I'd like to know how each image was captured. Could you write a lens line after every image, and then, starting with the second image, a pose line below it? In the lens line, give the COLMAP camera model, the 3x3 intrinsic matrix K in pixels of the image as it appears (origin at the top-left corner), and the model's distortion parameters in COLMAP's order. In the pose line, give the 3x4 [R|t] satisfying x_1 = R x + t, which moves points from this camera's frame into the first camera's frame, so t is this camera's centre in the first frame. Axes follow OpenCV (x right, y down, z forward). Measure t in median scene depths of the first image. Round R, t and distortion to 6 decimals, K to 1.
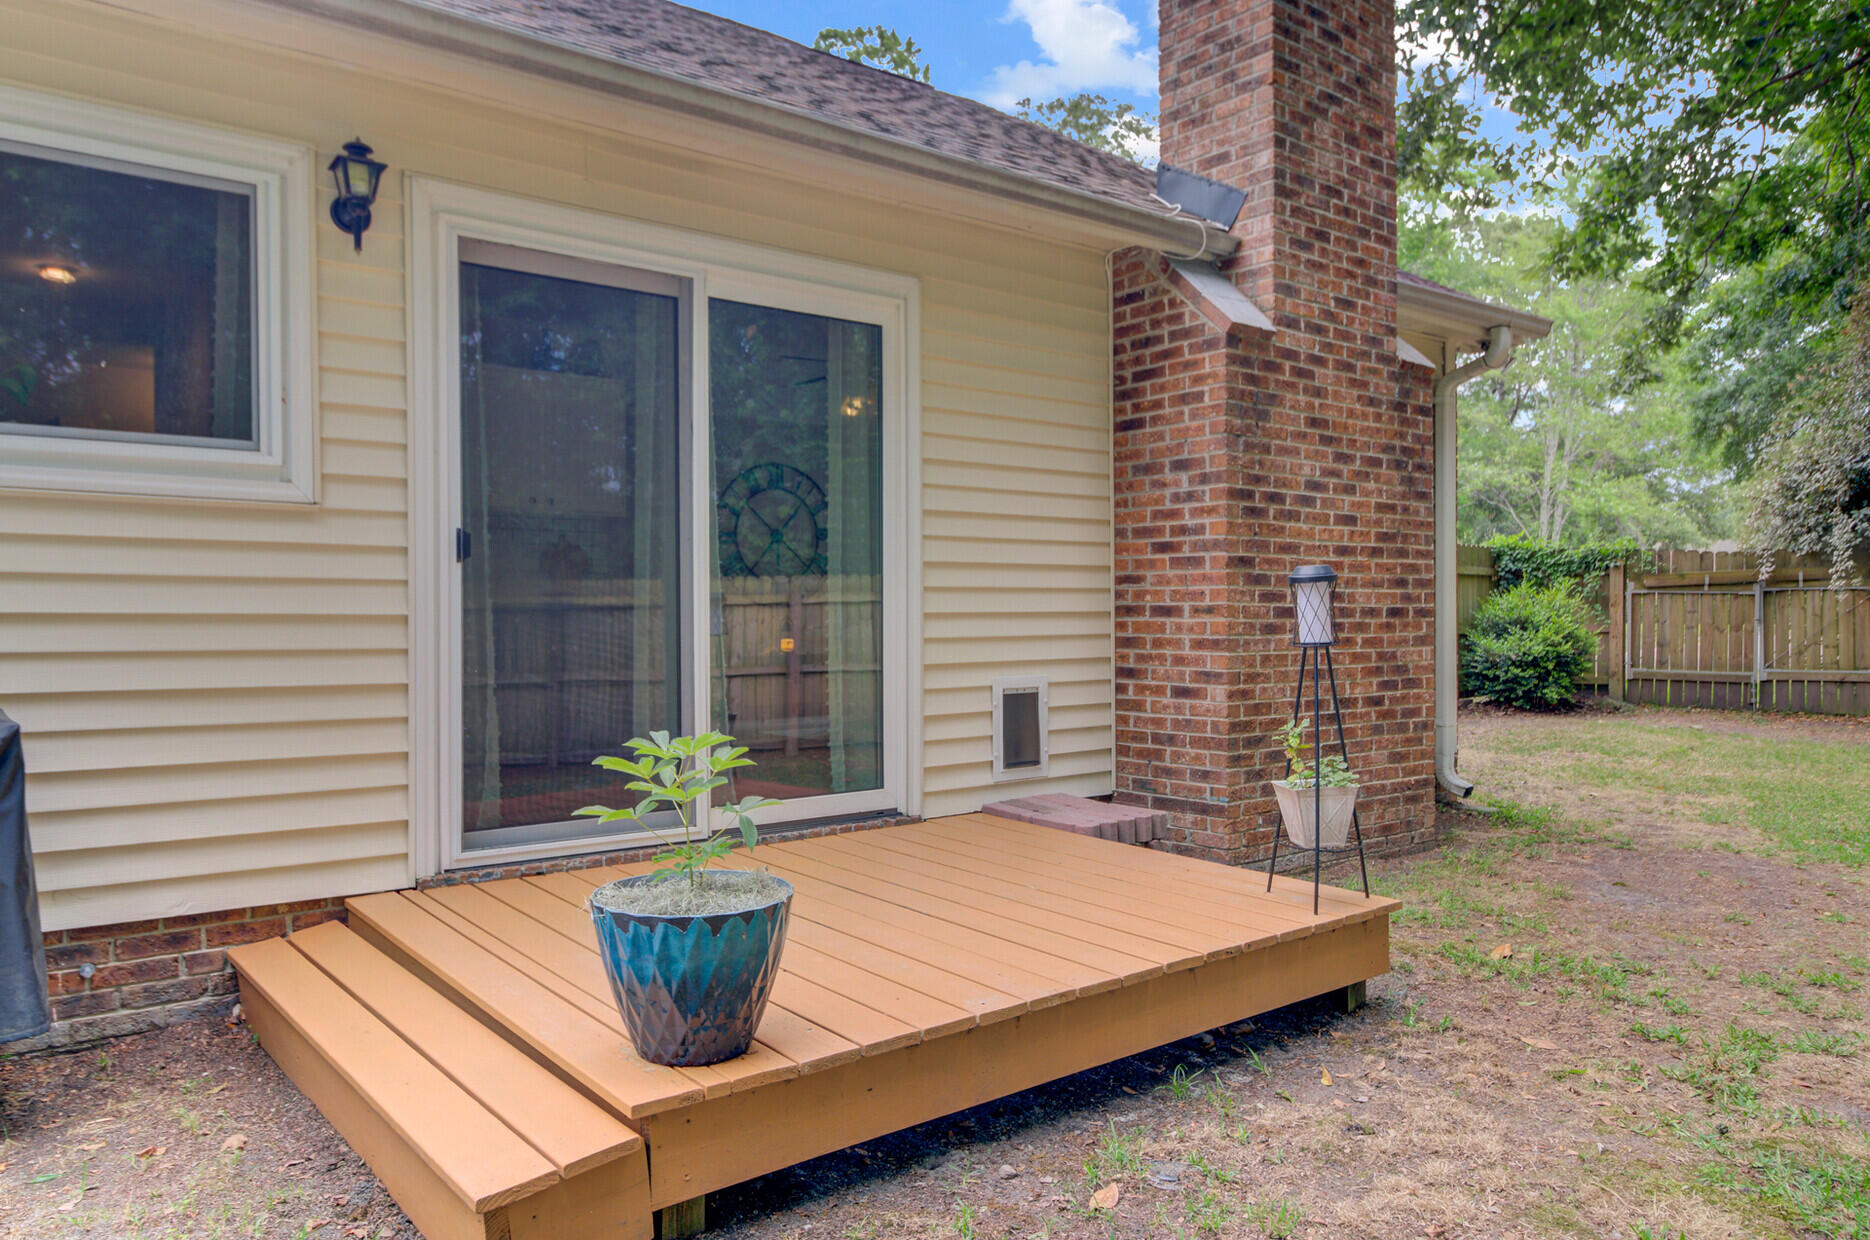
lens RADIAL K [[1275.3, 0, 934.9], [0, 1275.3, 616.6], [0, 0, 1]] dist [0.004706, 0.000436]
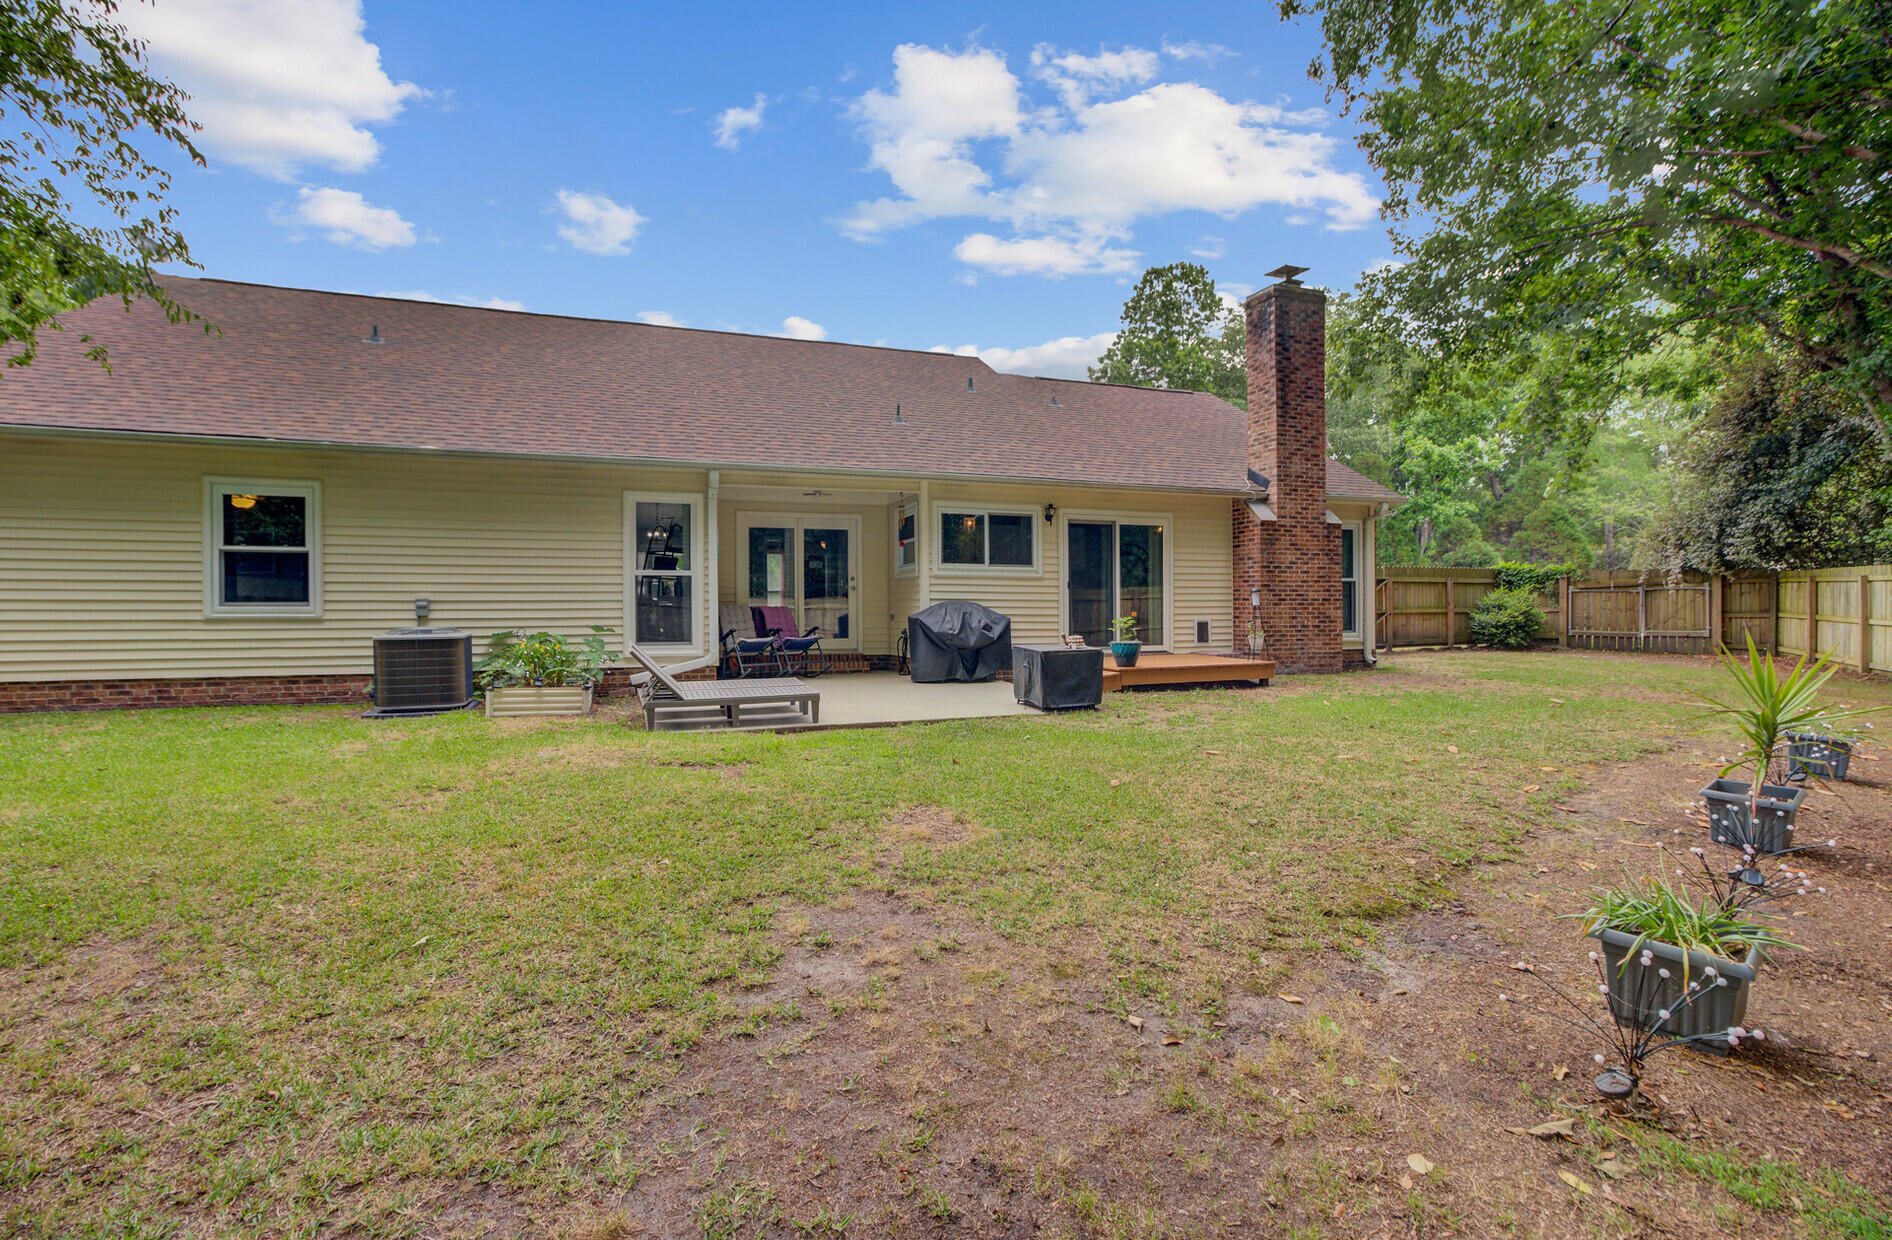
lens RADIAL K [[904.0, 0, 945.6], [0, 904.0, 608.5], [0, 0, 1]] dist [0.003270, 0.000206]
pose [[0.952876, 0.000706, -0.303360, 0.147591], [-0.000641, 1.000000, 0.000312, 0.021058], [0.303360, -0.000103, 0.952876, -1.637405]]
